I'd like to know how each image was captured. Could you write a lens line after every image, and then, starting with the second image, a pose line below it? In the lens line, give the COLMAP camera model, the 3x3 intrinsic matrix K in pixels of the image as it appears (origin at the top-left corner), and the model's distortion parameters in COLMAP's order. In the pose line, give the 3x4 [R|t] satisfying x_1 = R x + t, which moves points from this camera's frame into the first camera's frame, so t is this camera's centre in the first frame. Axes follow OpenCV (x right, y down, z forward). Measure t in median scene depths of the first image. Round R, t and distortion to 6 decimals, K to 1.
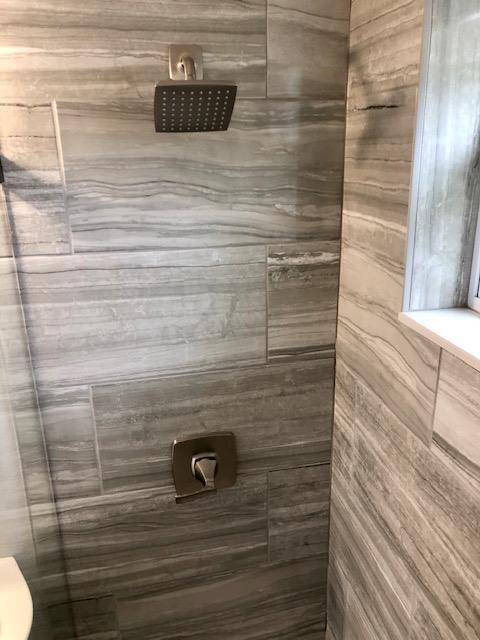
lens RADIAL K [[518.5, 0, 240.3], [0, 518.5, 322.1], [0, 0, 1]] dist [0.036276, -0.028852]
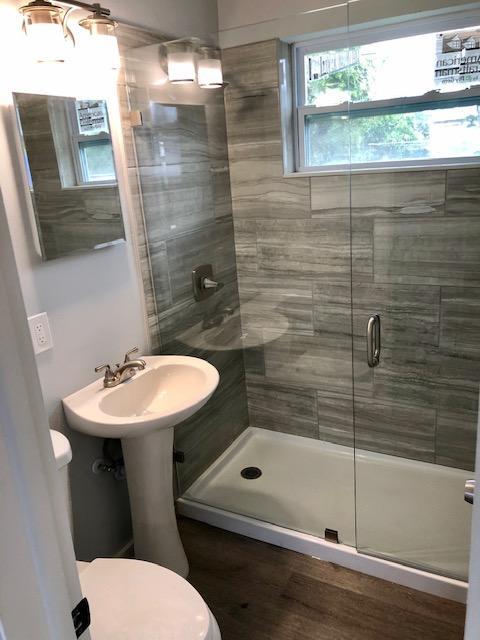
lens RADIAL K [[518.5, 0, 246.5], [0, 518.5, 315.9], [0, 0, 1]] dist [0.036276, -0.028852]
pose [[0.654760, -0.256172, 0.711102, -1.446031], [0.302421, 0.951014, 0.064140, 0.337978], [-0.692698, 0.173056, 0.700158, -0.441604]]
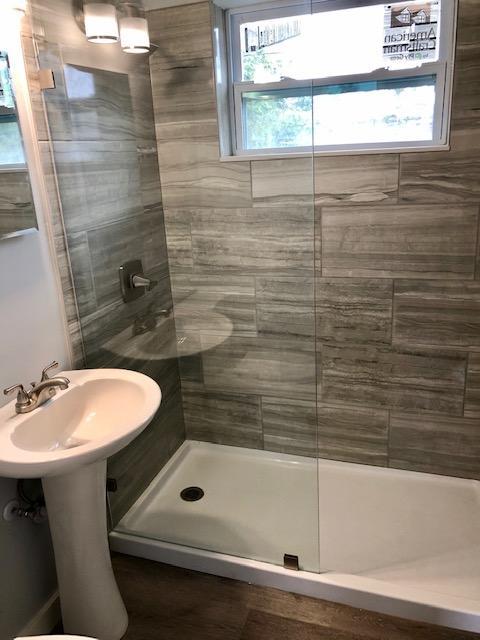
lens RADIAL K [[518.5, 0, 245.3], [0, 518.5, 315.5], [0, 0, 1]] dist [0.036276, -0.028852]
pose [[0.524284, -0.275939, 0.805596, -1.330261], [0.316305, 0.941462, 0.116625, 0.320196], [-0.790619, 0.193669, 0.580874, -0.228899]]
